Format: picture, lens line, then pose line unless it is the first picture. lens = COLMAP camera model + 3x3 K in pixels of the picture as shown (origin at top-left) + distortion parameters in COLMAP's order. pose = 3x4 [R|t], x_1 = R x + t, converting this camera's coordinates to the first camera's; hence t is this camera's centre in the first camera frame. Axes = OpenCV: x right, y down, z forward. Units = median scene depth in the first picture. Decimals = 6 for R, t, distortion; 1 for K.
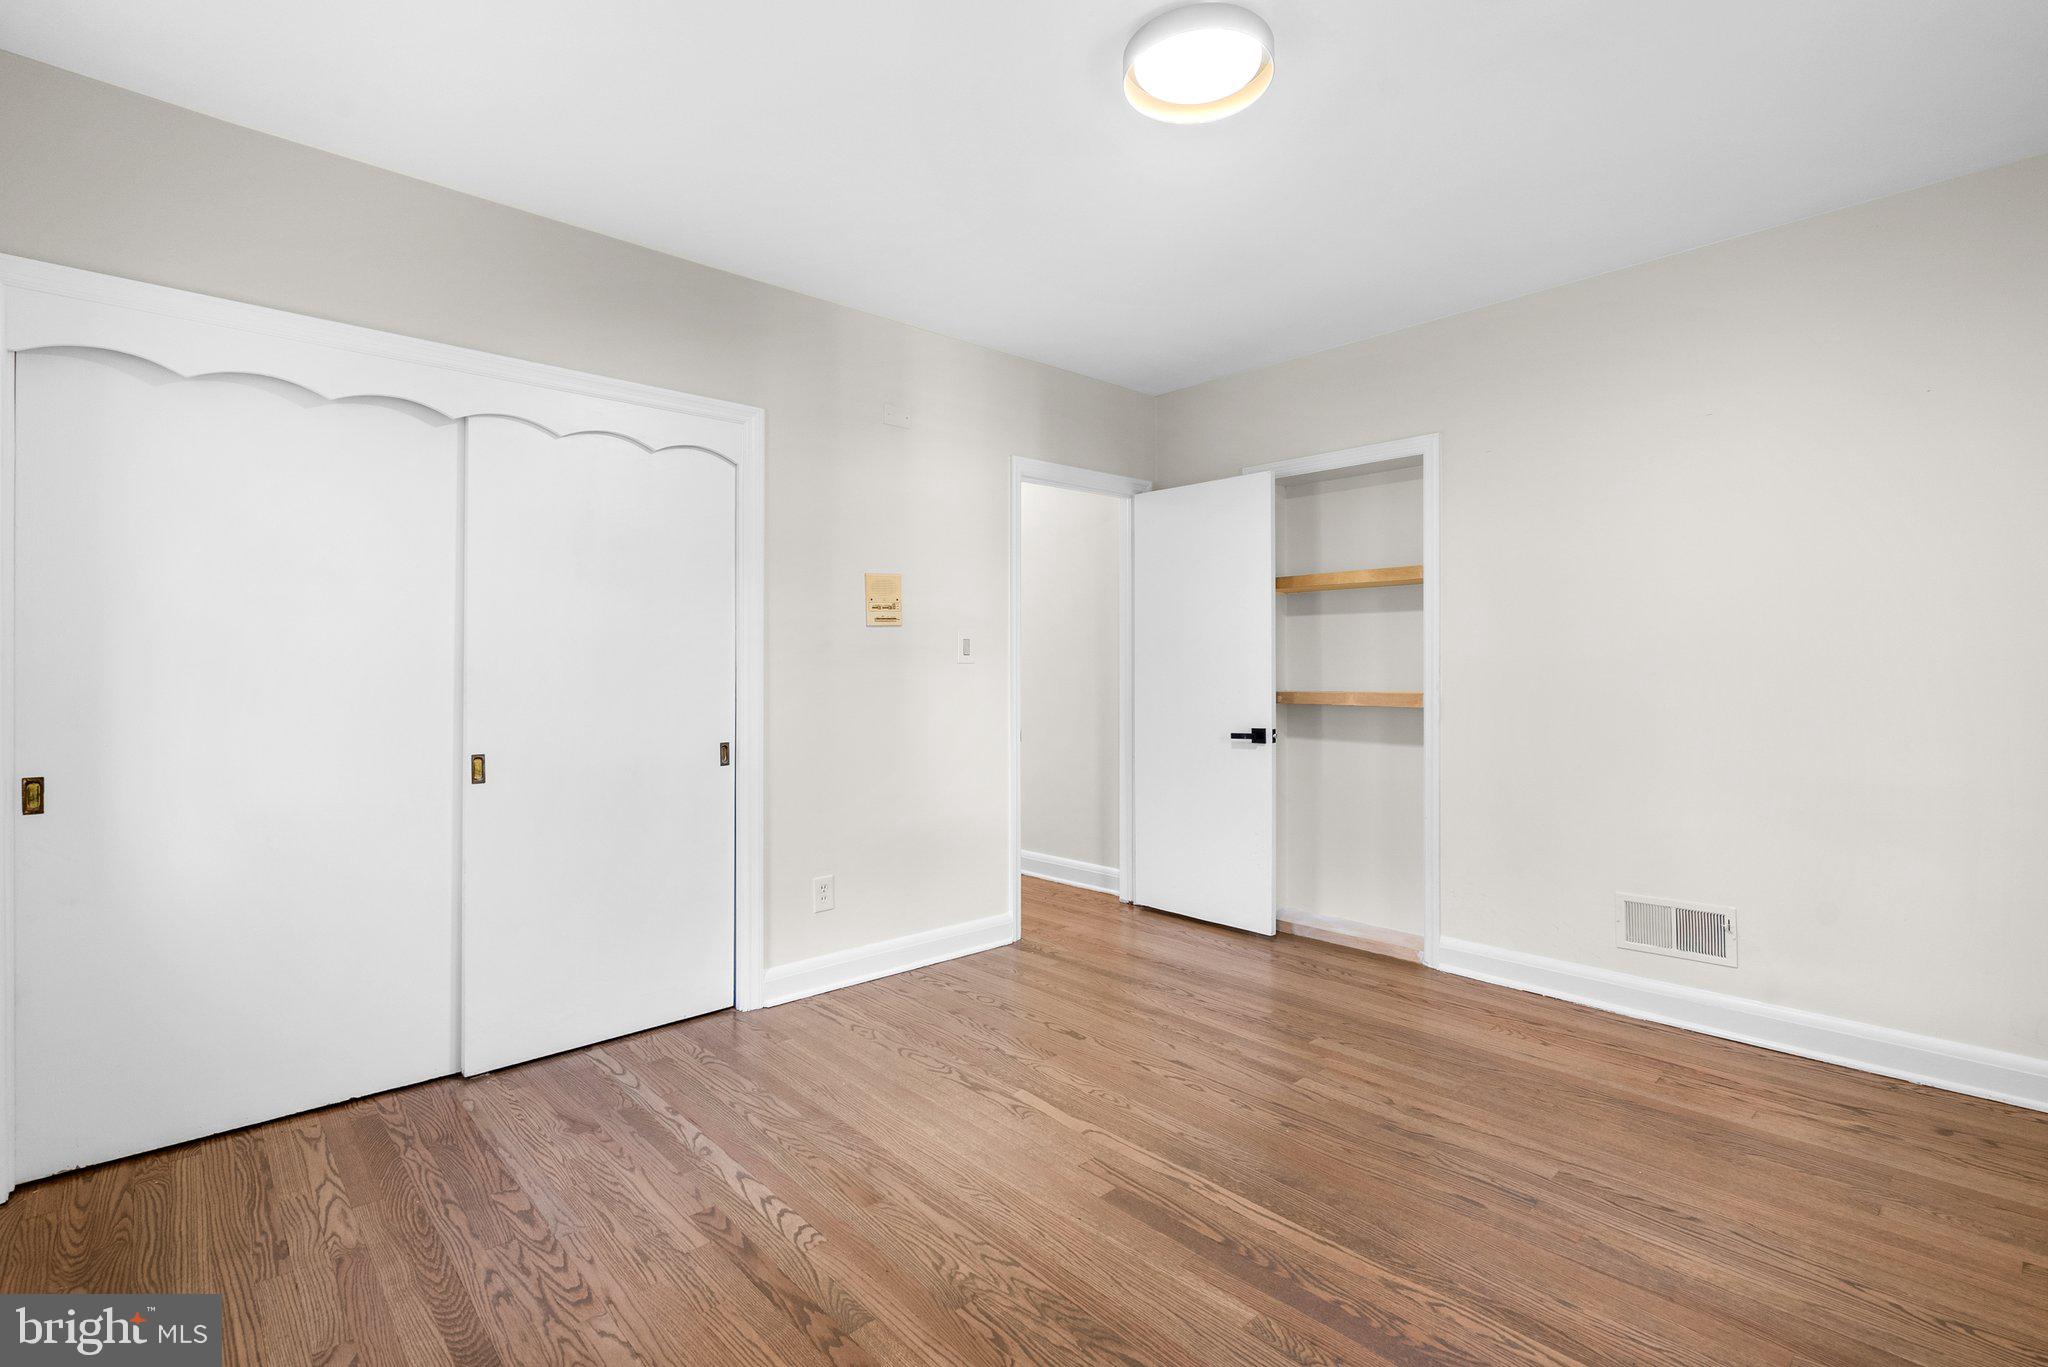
lens RADIAL K [[934.5, 0, 1027.0], [0, 934.5, 676.0], [0, 0, 1]] dist [-0.000619, 0.001192]
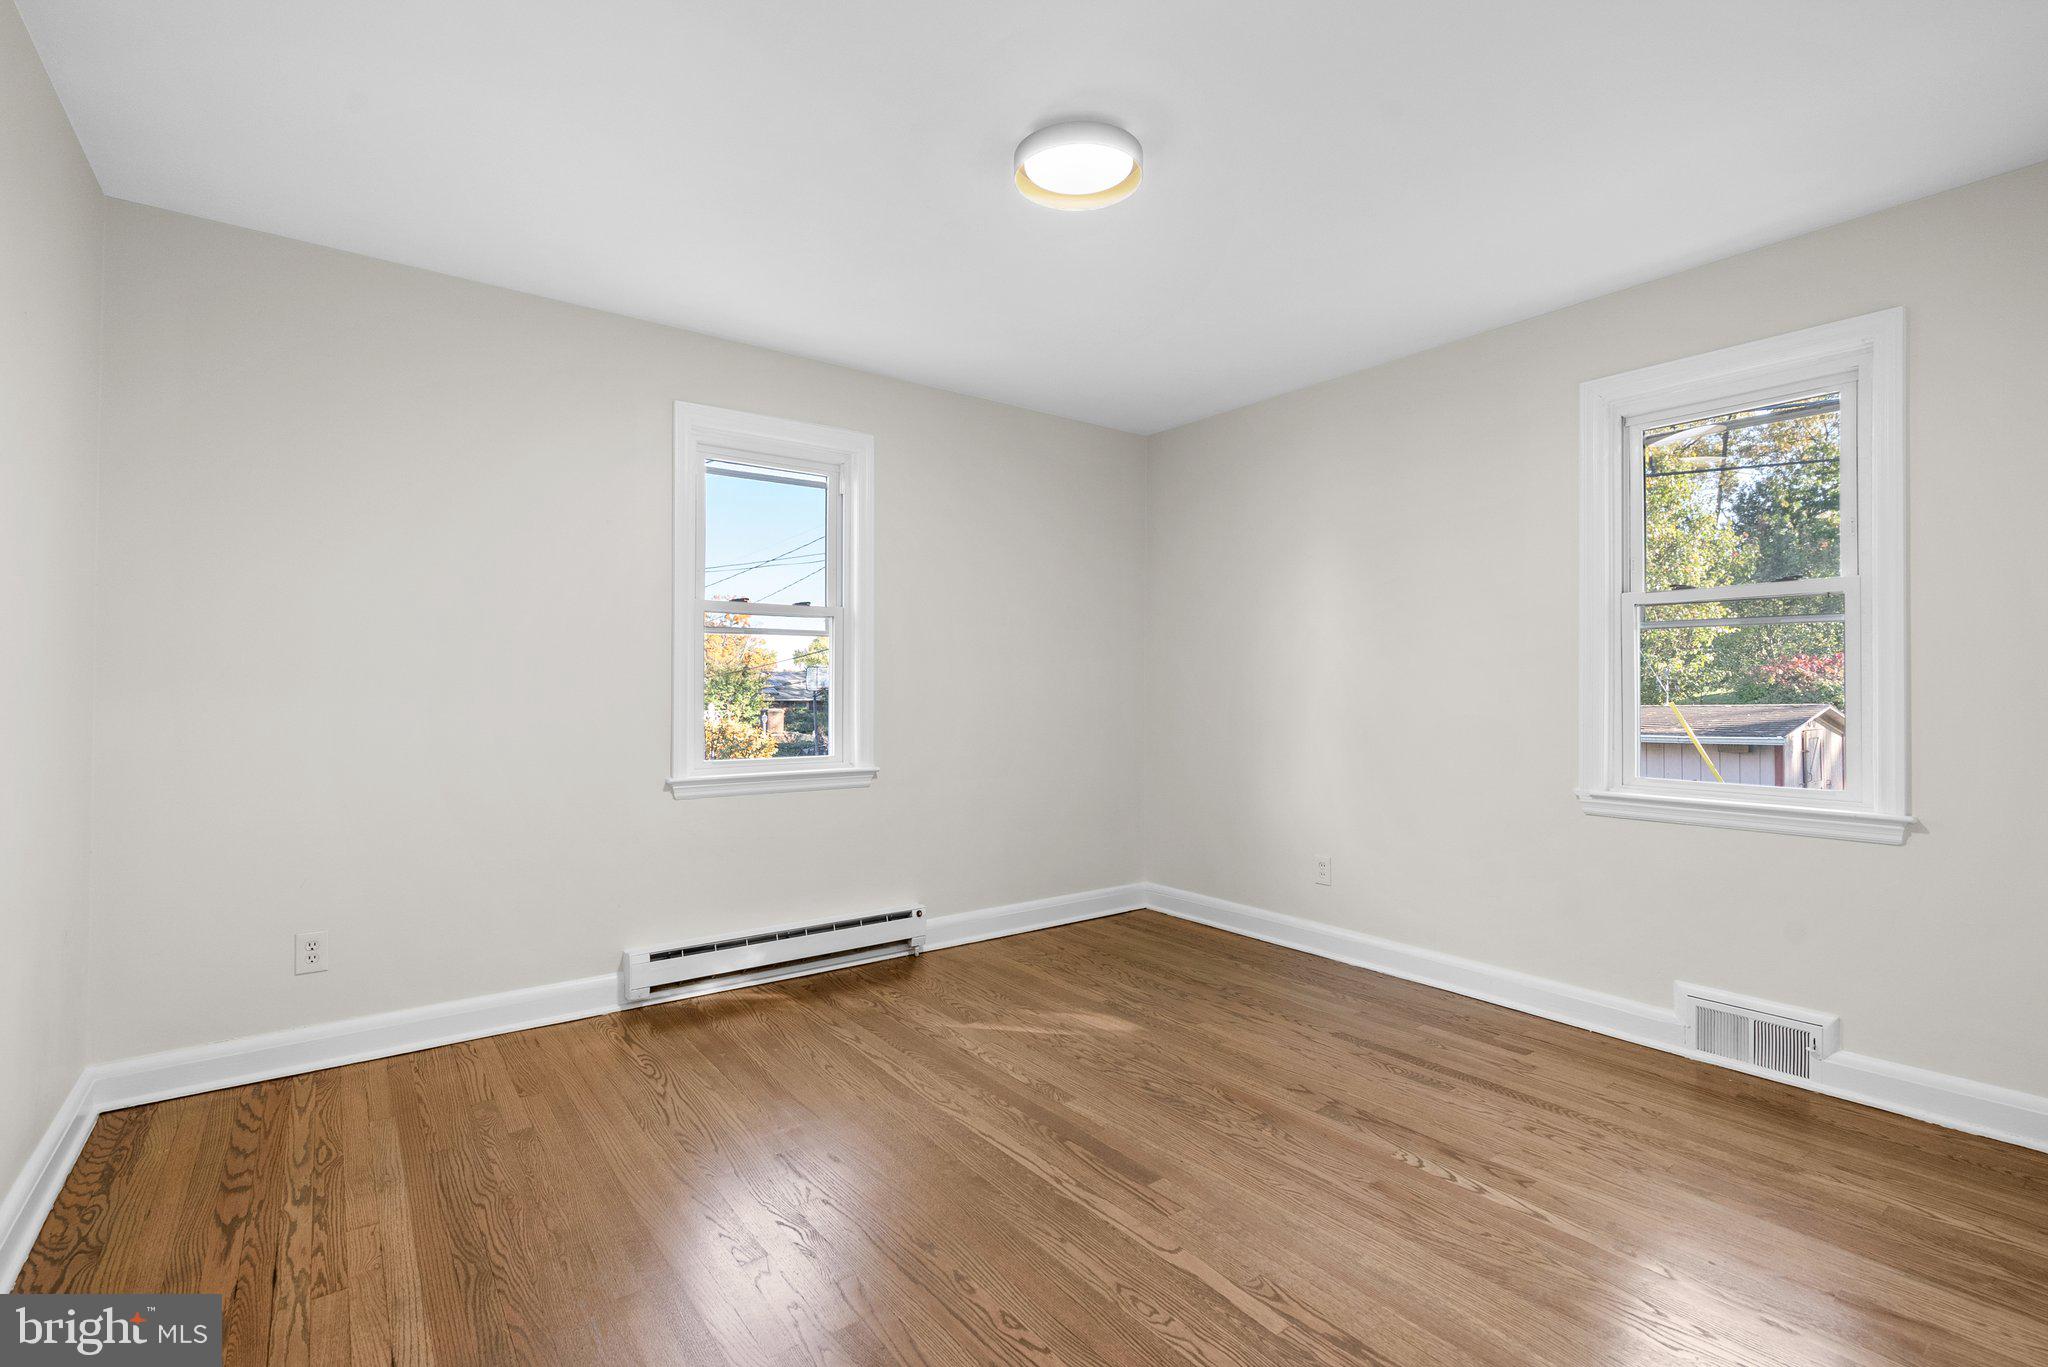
lens RADIAL K [[934.5, 0, 1021.4], [0, 934.5, 680.7], [0, 0, 1]] dist [-0.000619, 0.001192]
pose [[-0.995446, 0.001738, 0.095307, 0.135581], [0.002182, 0.999987, 0.004551, -0.020933], [-0.095297, 0.004739, -0.995438, 2.063833]]
